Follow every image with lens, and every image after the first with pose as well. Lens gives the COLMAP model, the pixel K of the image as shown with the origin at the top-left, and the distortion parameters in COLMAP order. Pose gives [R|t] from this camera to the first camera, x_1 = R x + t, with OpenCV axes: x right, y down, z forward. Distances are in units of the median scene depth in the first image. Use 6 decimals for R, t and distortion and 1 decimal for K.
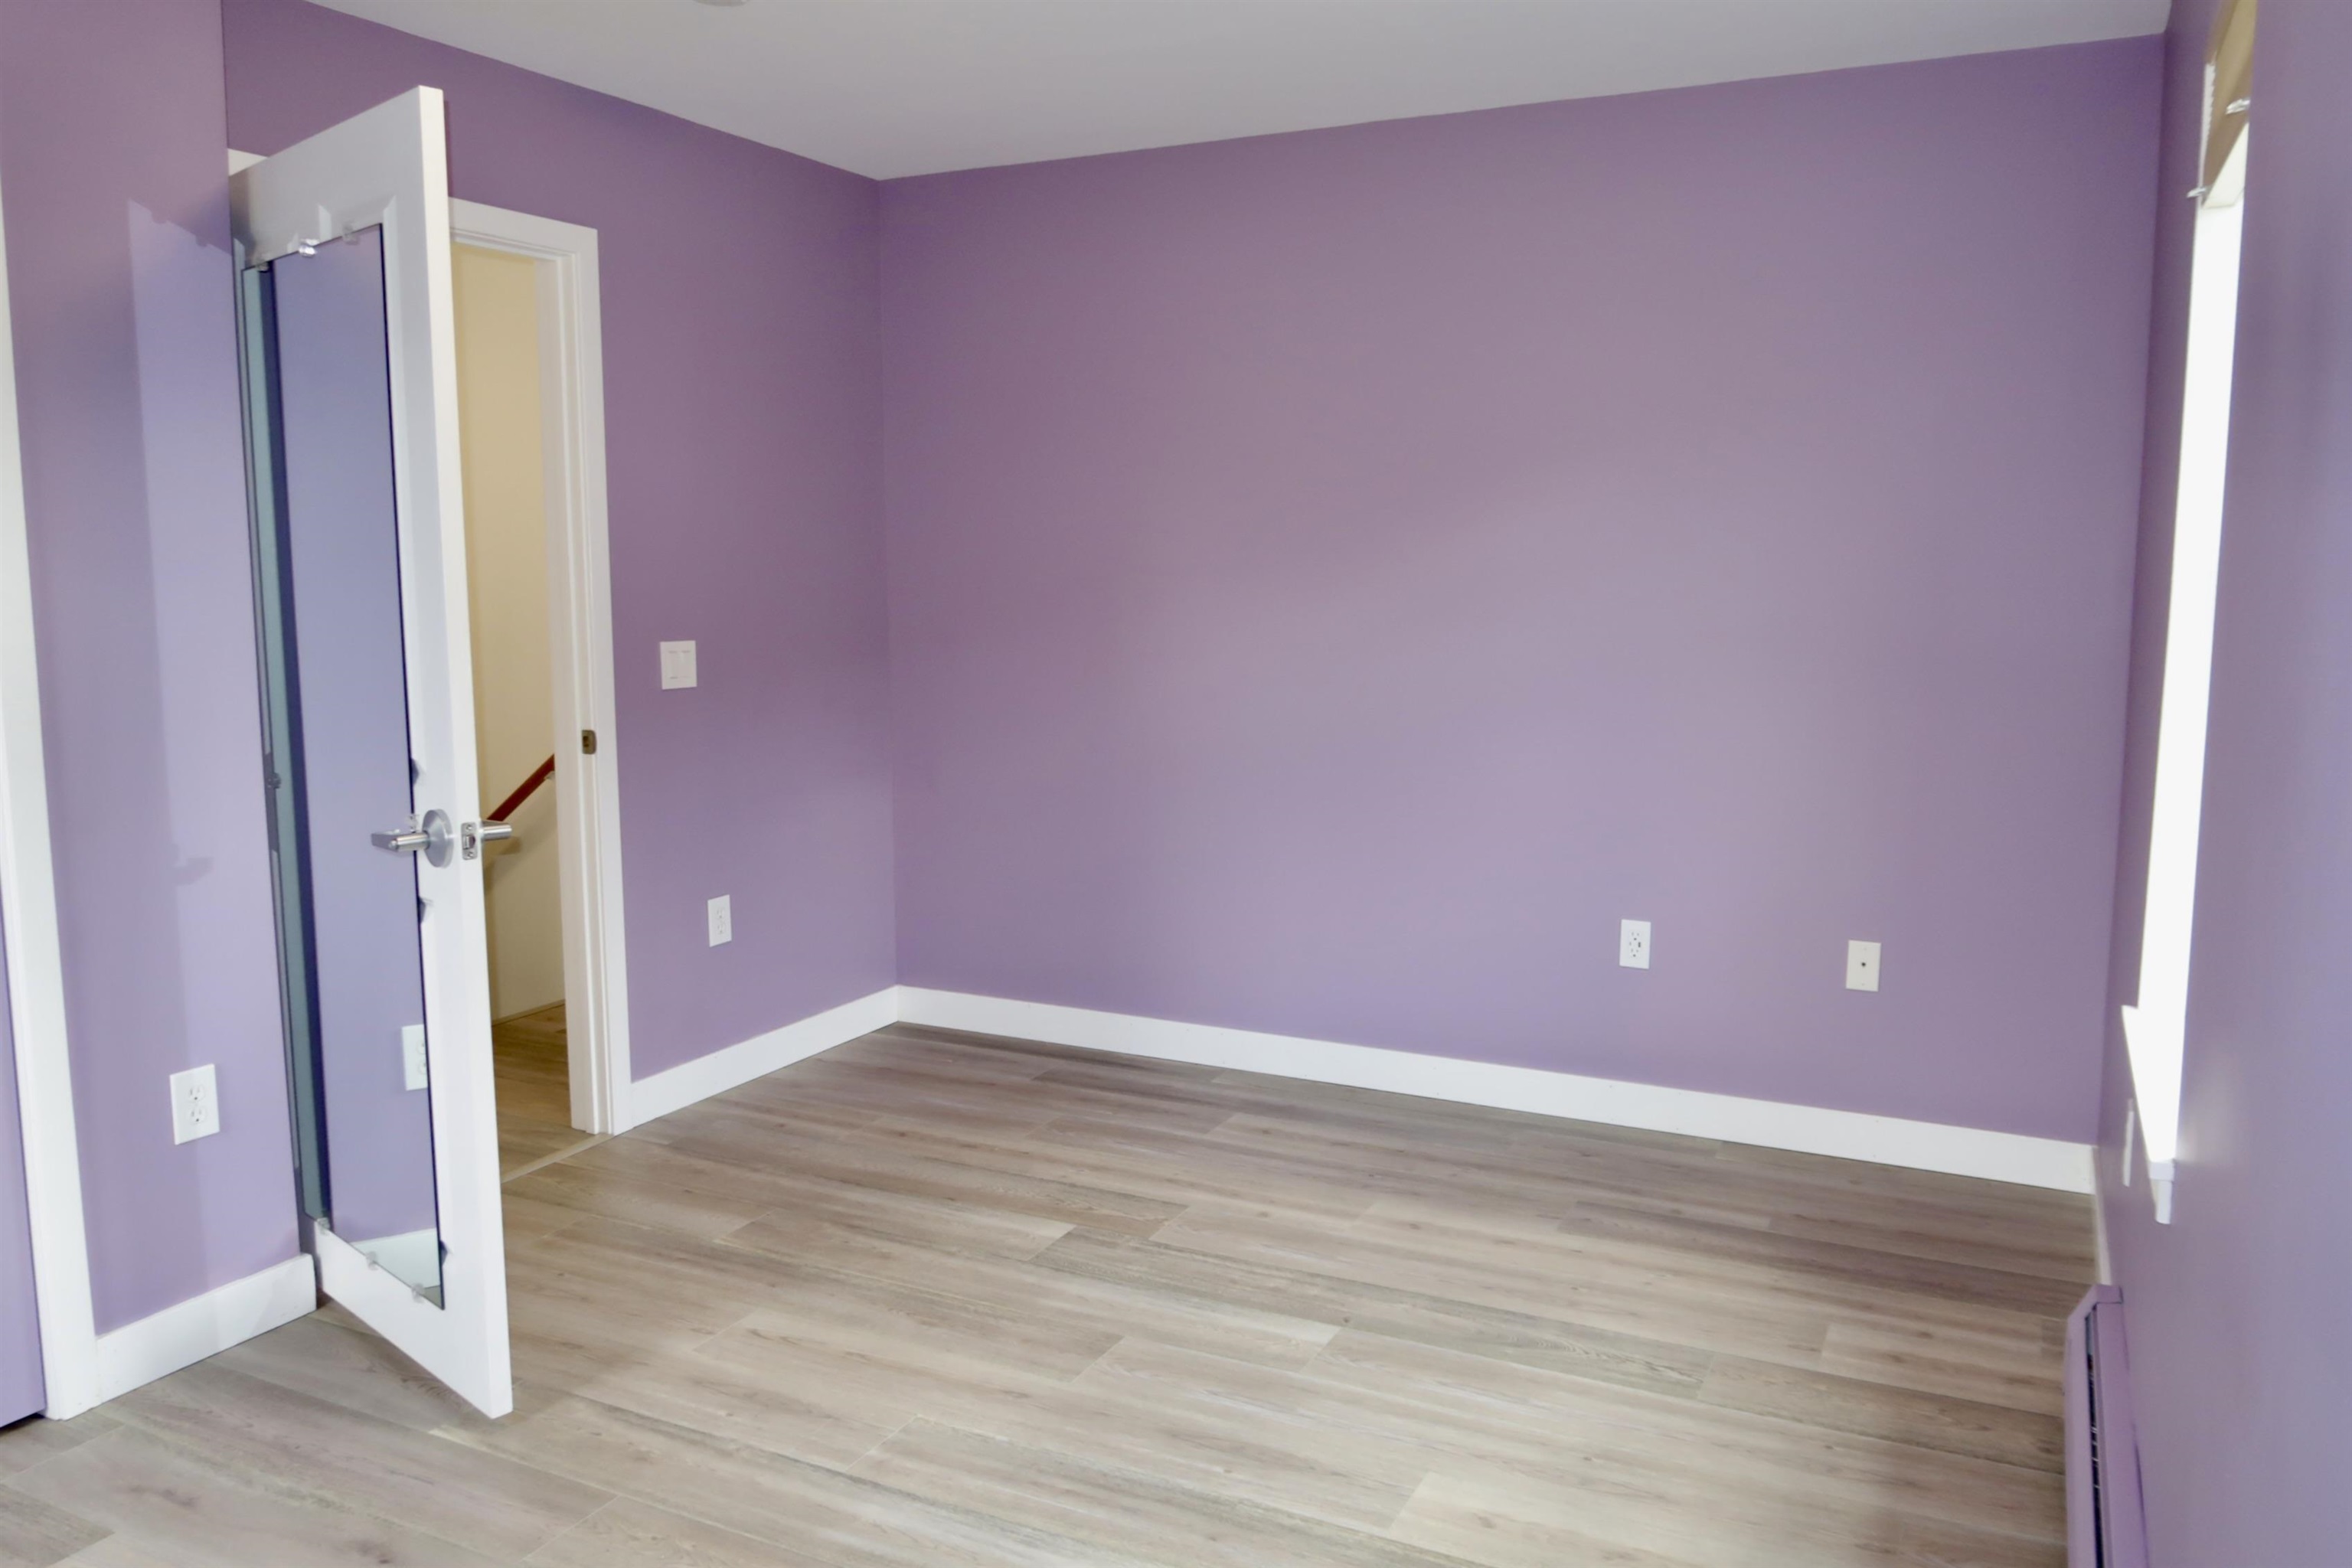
lens RADIAL K [[1735.8, 0, 1176.0], [0, 1735.8, 784.0], [0, 0, 1]] dist [-0.008348, 0.001768]
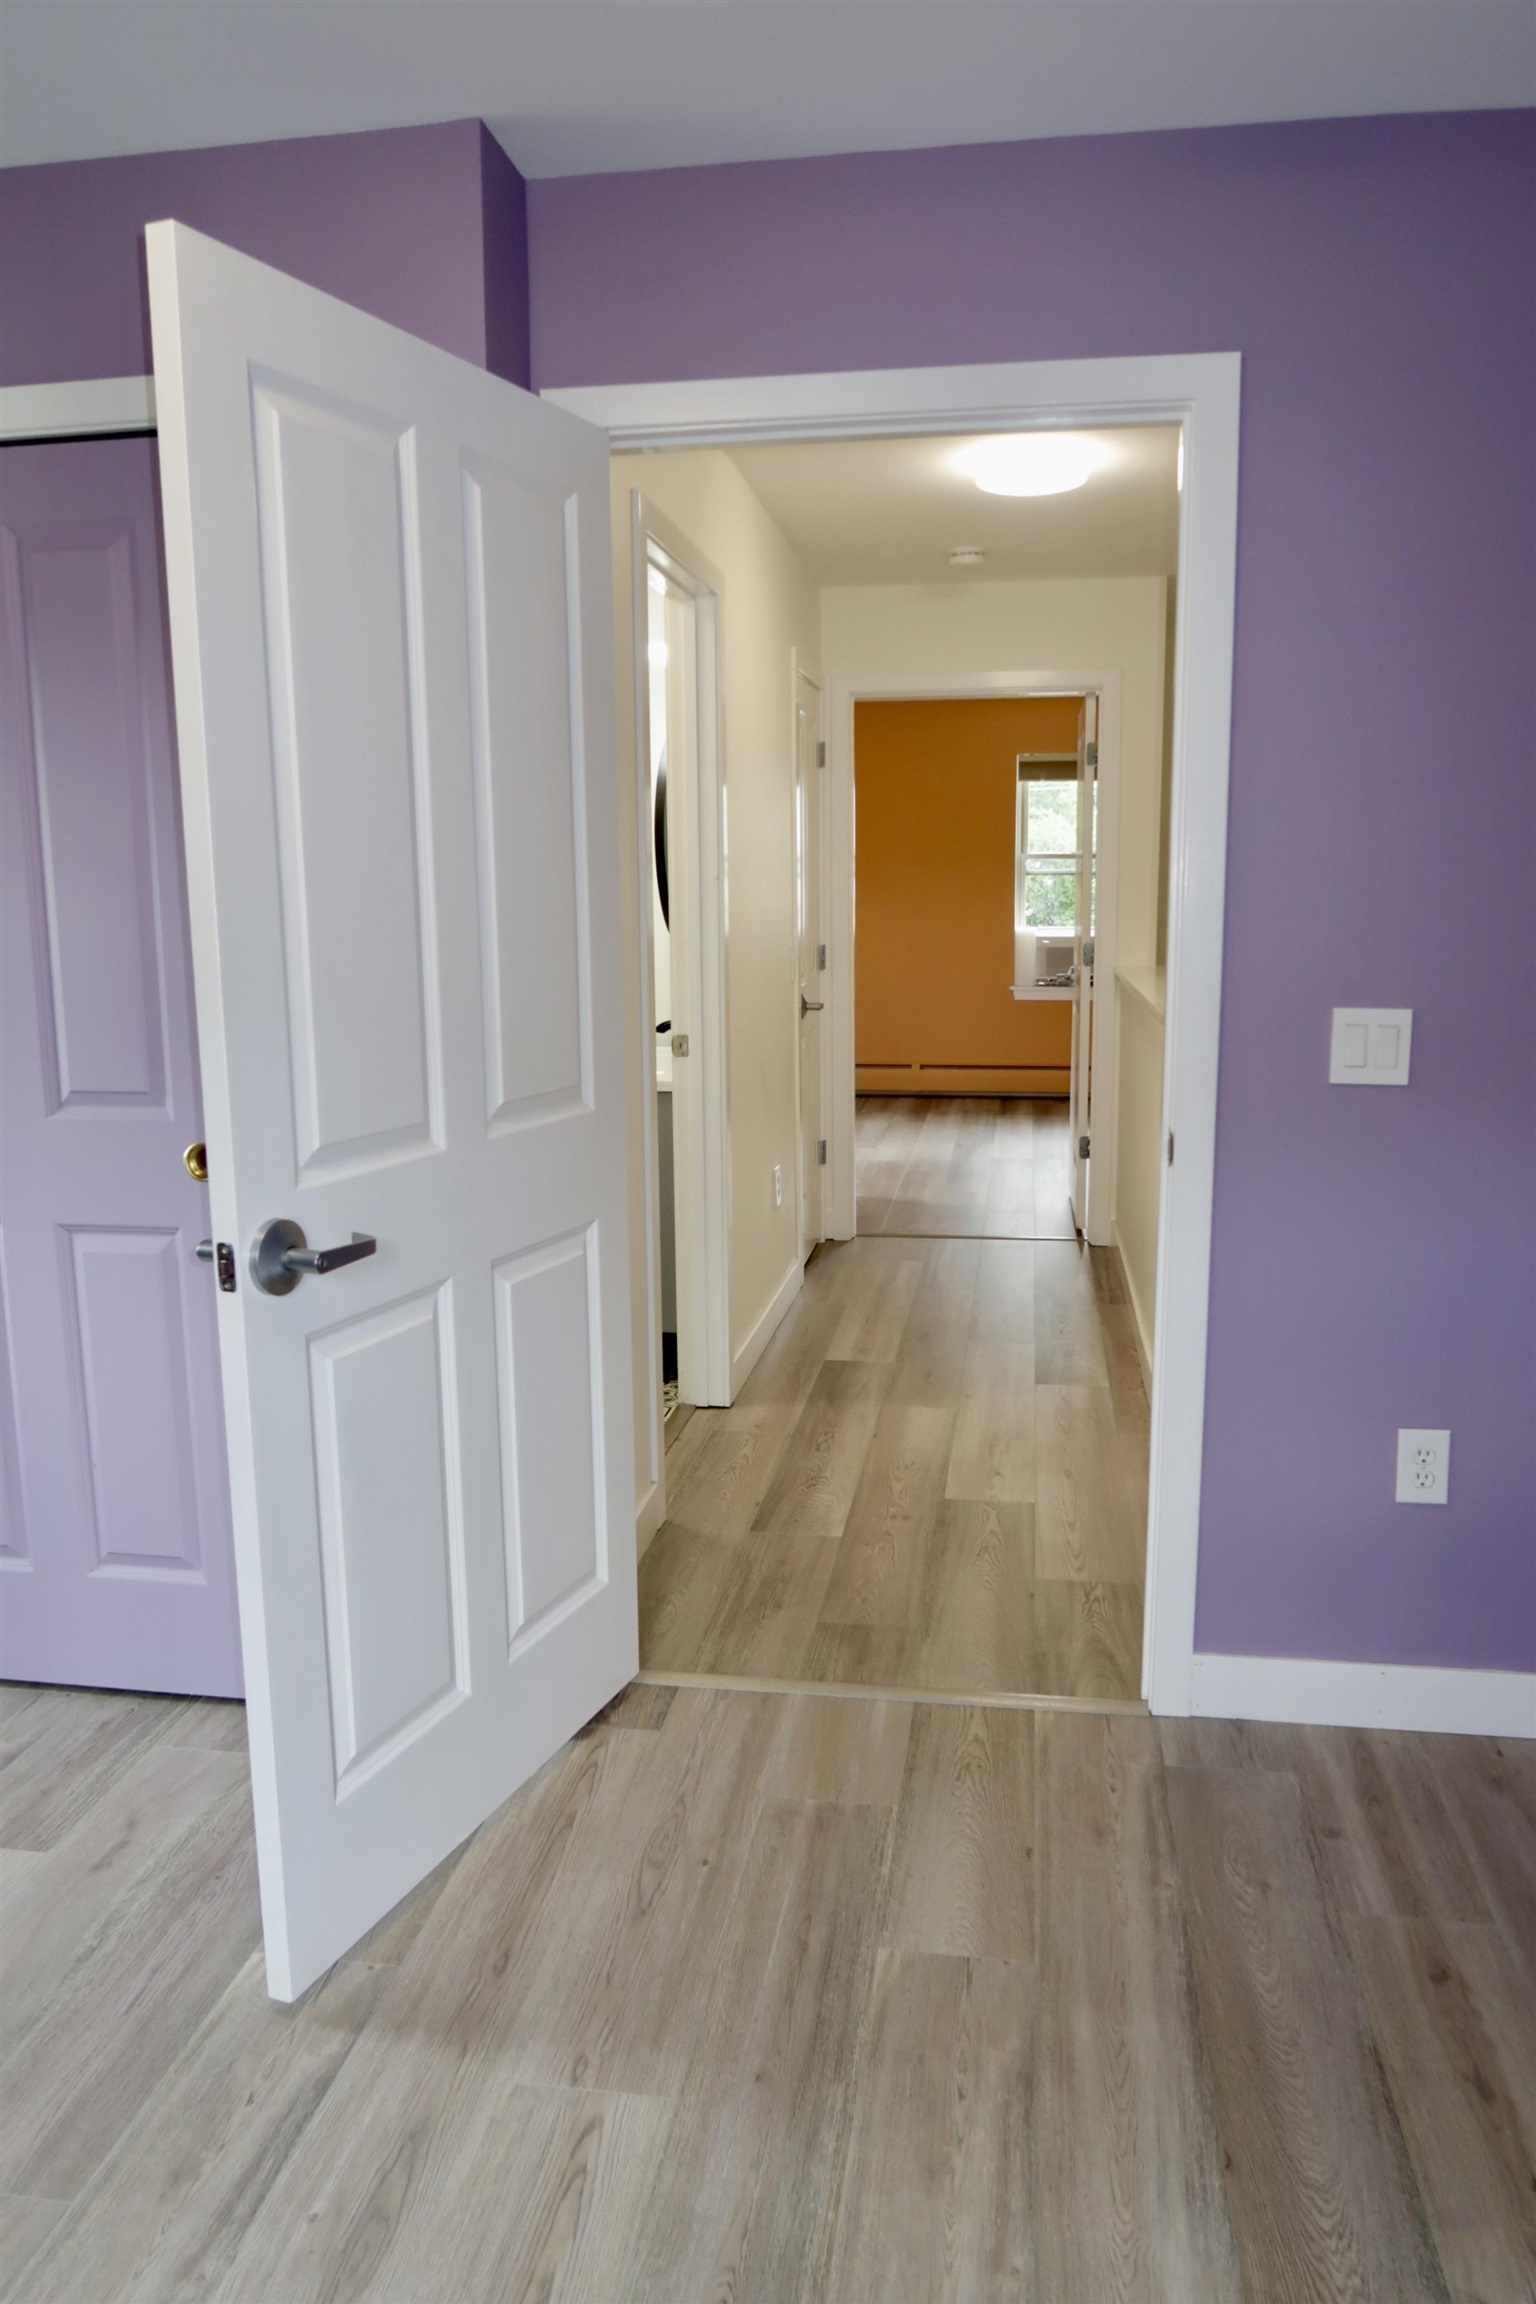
lens RADIAL K [[1609.0, 0, 768.0], [0, 1609.0, 1152.0], [0, 0, 1]] dist [-0.020866, 0.006257]
pose [[0.304262, 0.160594, -0.938954, 0.288395], [-0.114602, 0.984699, 0.131282, -0.125618], [0.945670, 0.067662, 0.318011, 0.941867]]
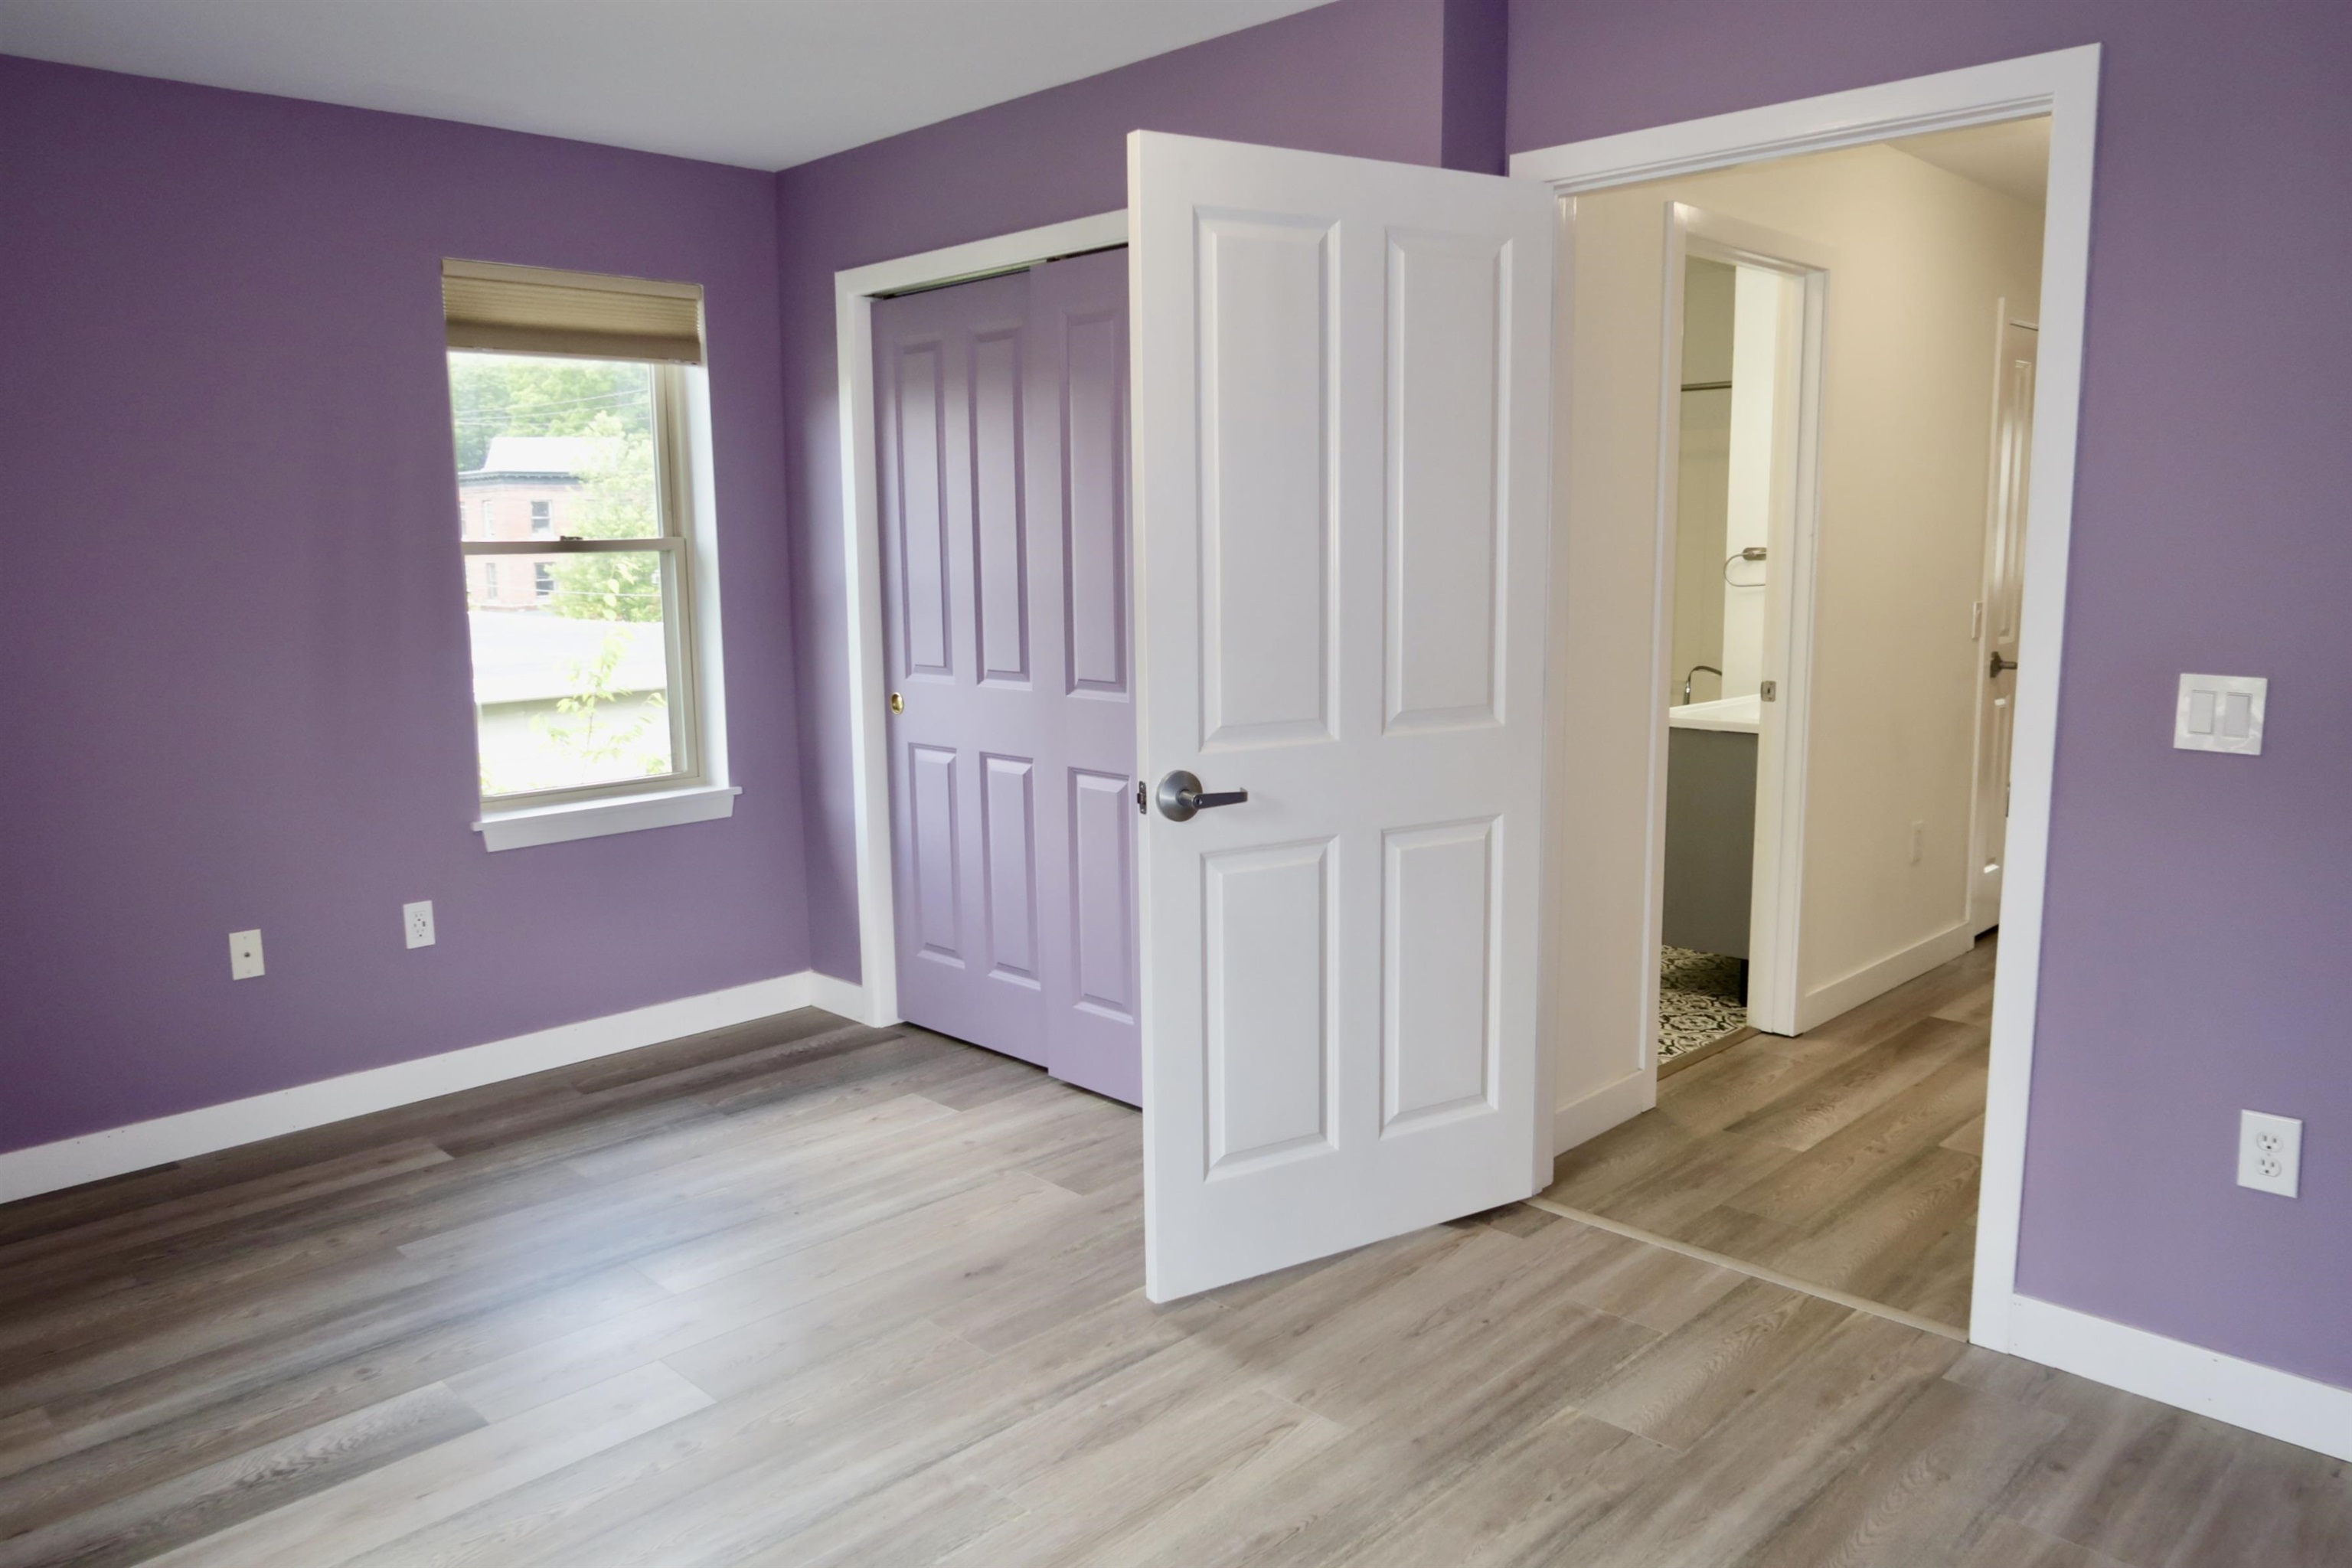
lens RADIAL K [[1642.5, 0, 1176.0], [0, 1642.5, 784.0], [0, 0, 1]] dist [-0.020866, 0.006257]
pose [[-0.309541, 0.150889, -0.938838, 0.564990], [-0.110738, 0.974891, 0.193194, -0.175601], [0.944416, 0.163767, -0.285059, 1.248465]]
